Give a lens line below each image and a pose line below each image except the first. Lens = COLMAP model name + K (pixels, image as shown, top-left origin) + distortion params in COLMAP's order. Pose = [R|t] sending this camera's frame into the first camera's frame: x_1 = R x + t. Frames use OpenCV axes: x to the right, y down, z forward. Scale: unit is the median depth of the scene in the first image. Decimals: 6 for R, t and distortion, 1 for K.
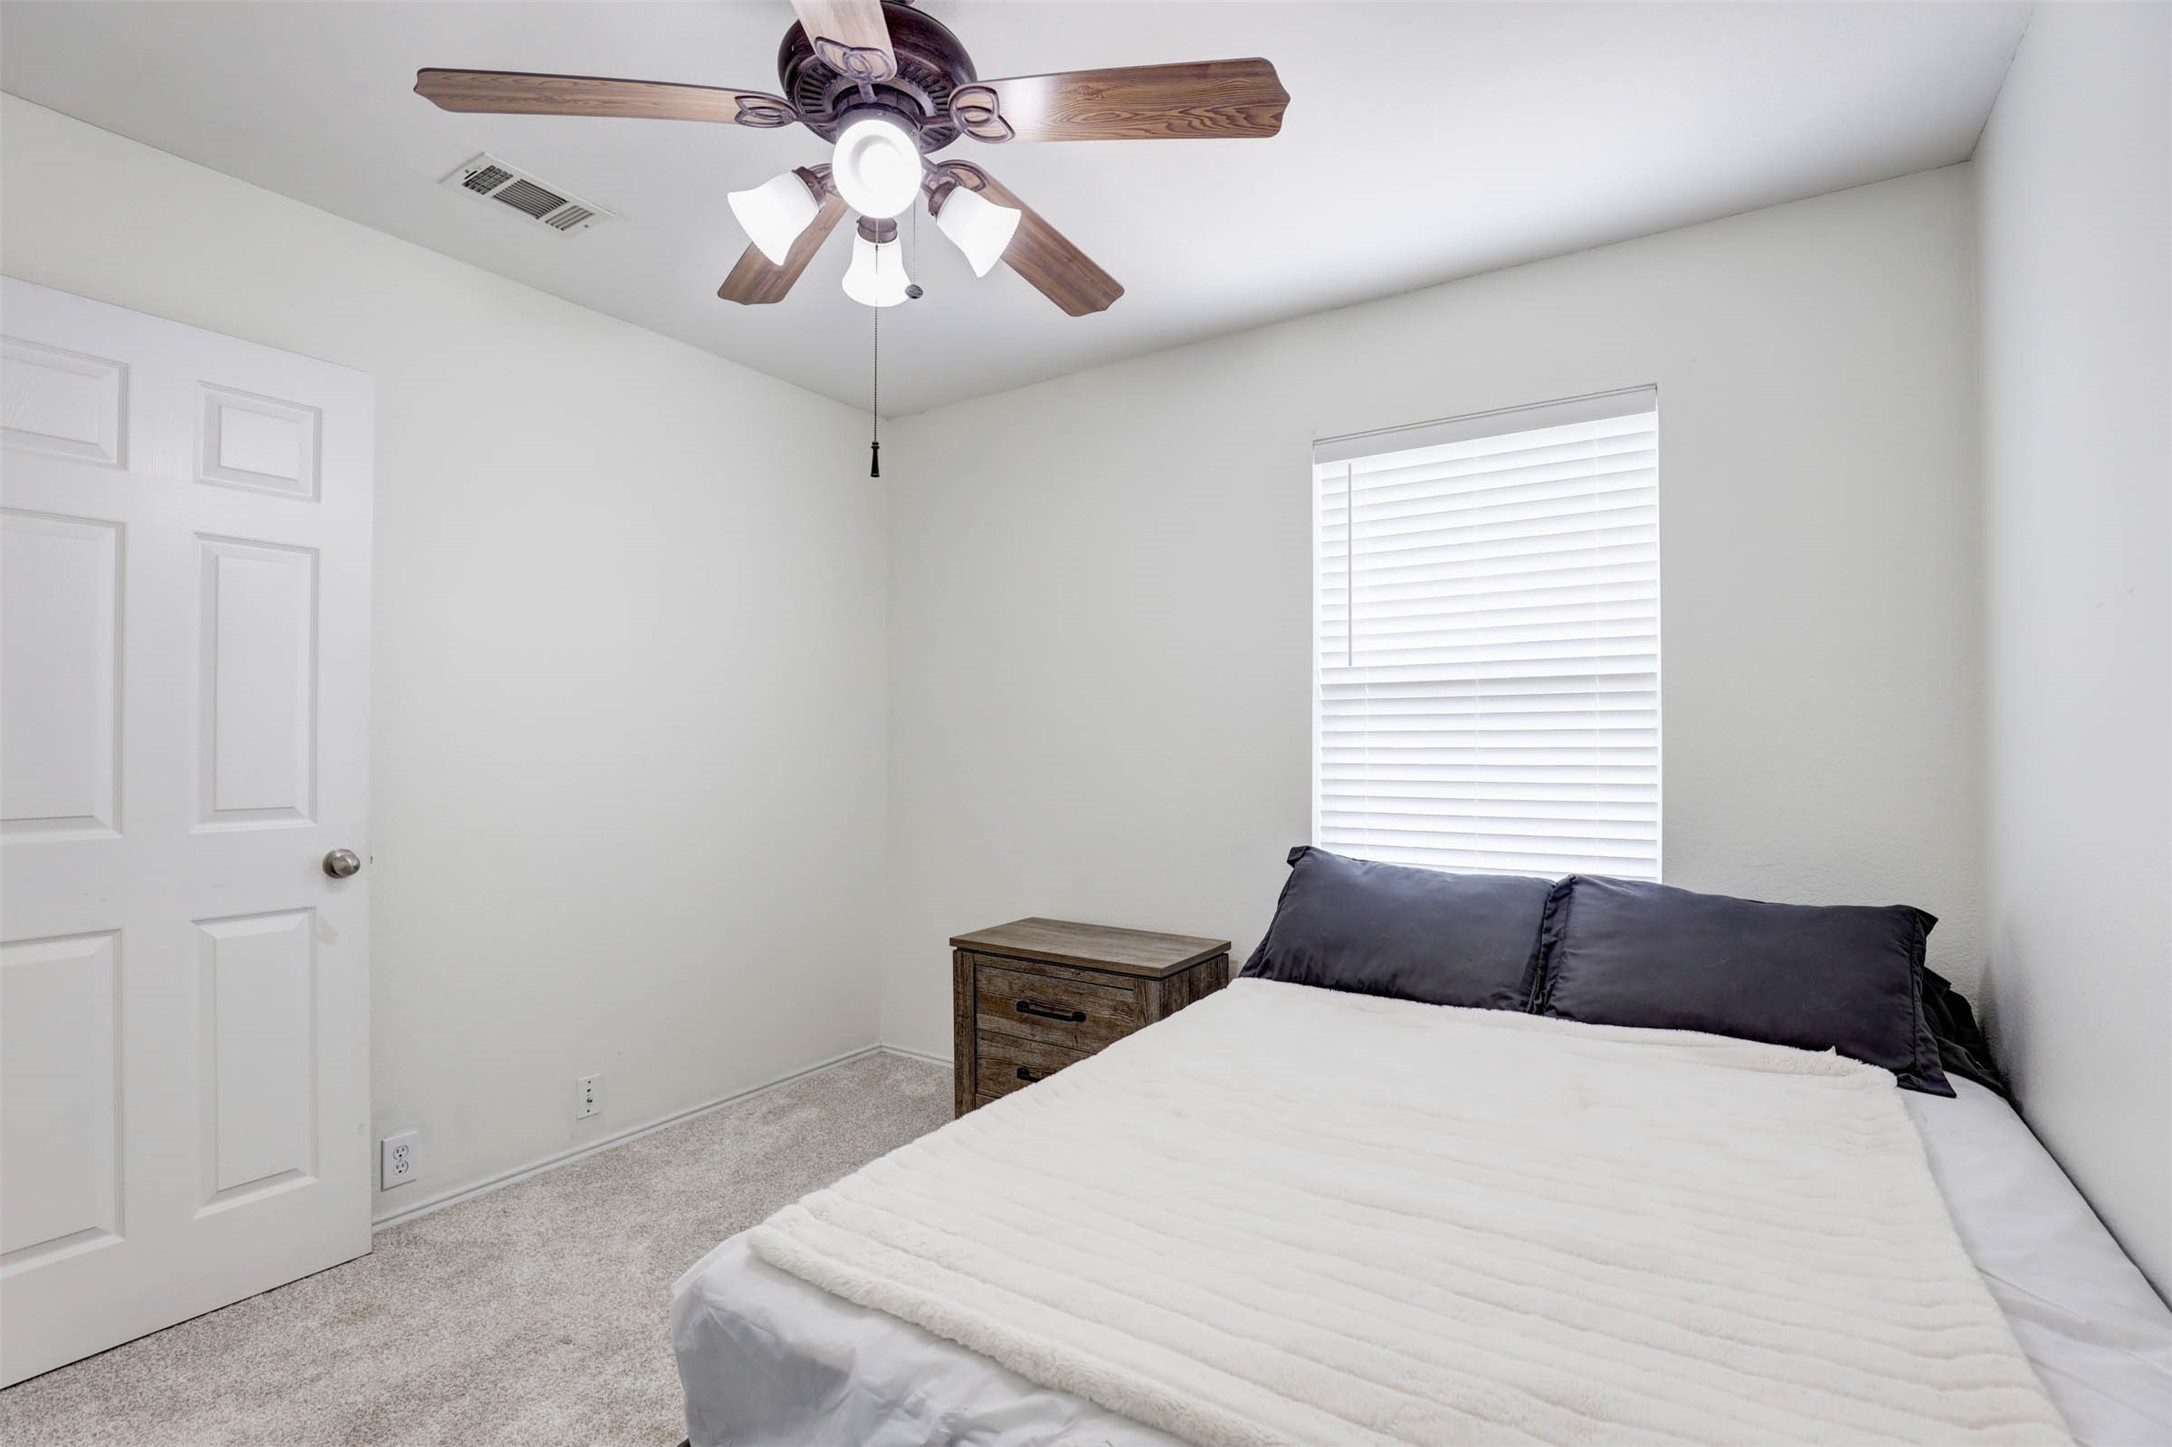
lens RADIAL K [[995.2, 0, 1086.8], [0, 995.2, 741.9], [0, 0, 1]] dist [-0.033562, 0.000325]
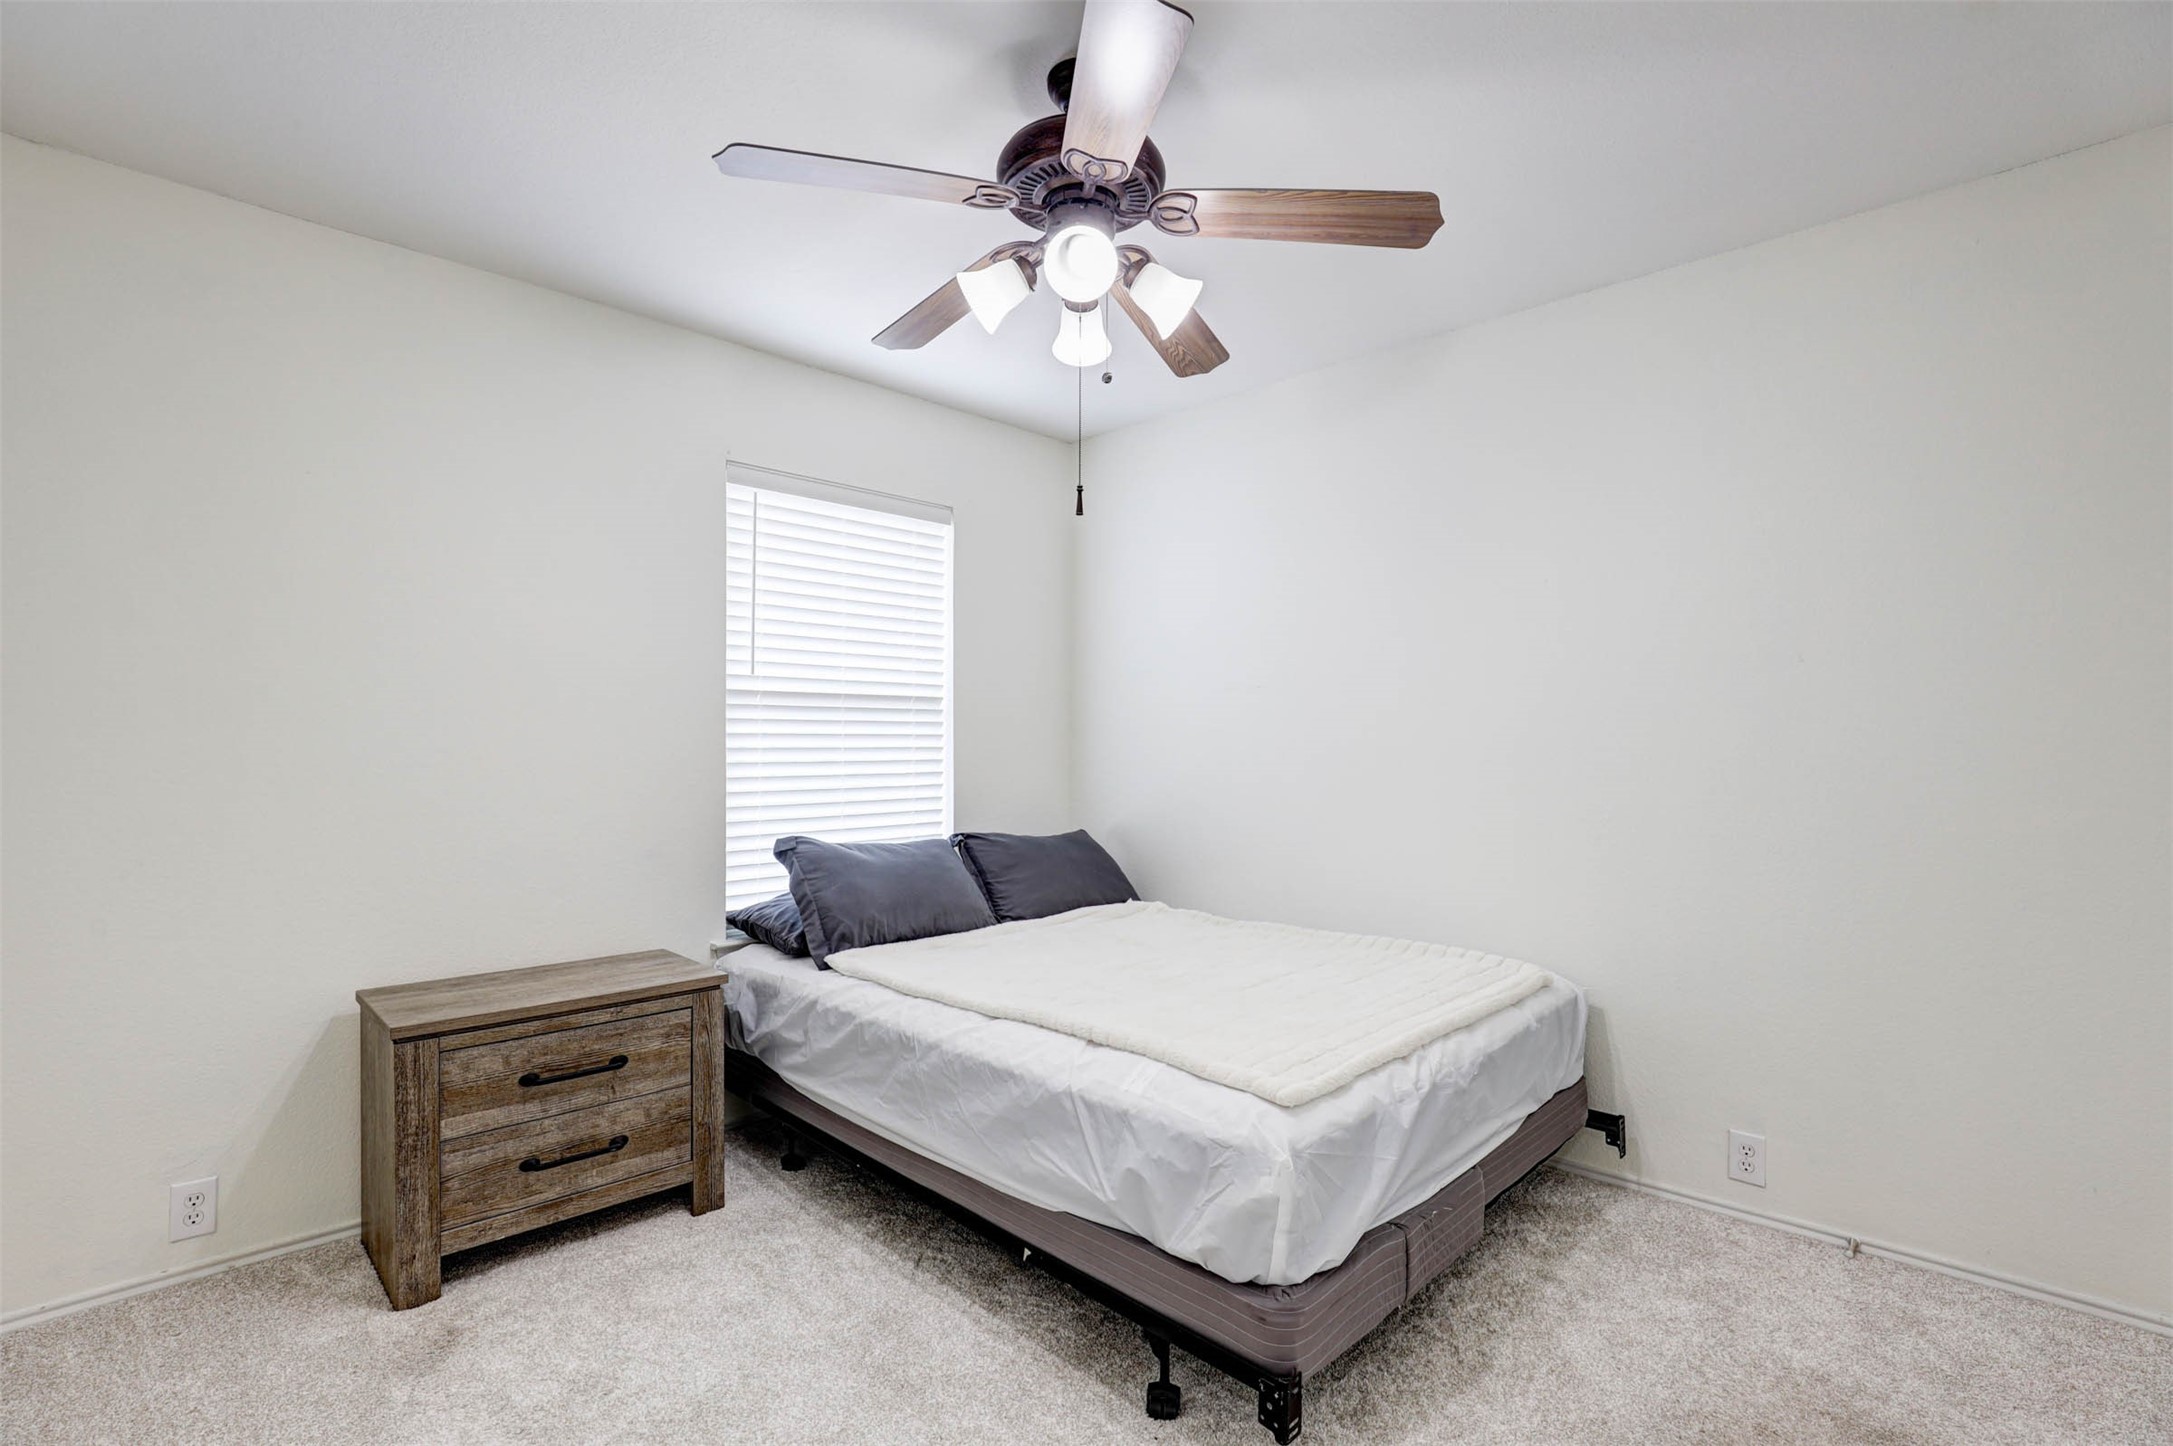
lens RADIAL K [[995.7, 0, 1087.3], [0, 995.7, 741.4], [0, 0, 1]] dist [-0.033562, 0.000325]
pose [[0.189155, 0.003791, 0.981940, -0.766211], [-0.002879, 0.999990, -0.003307, 0.000638], [-0.981943, -0.002202, 0.189164, 0.437014]]
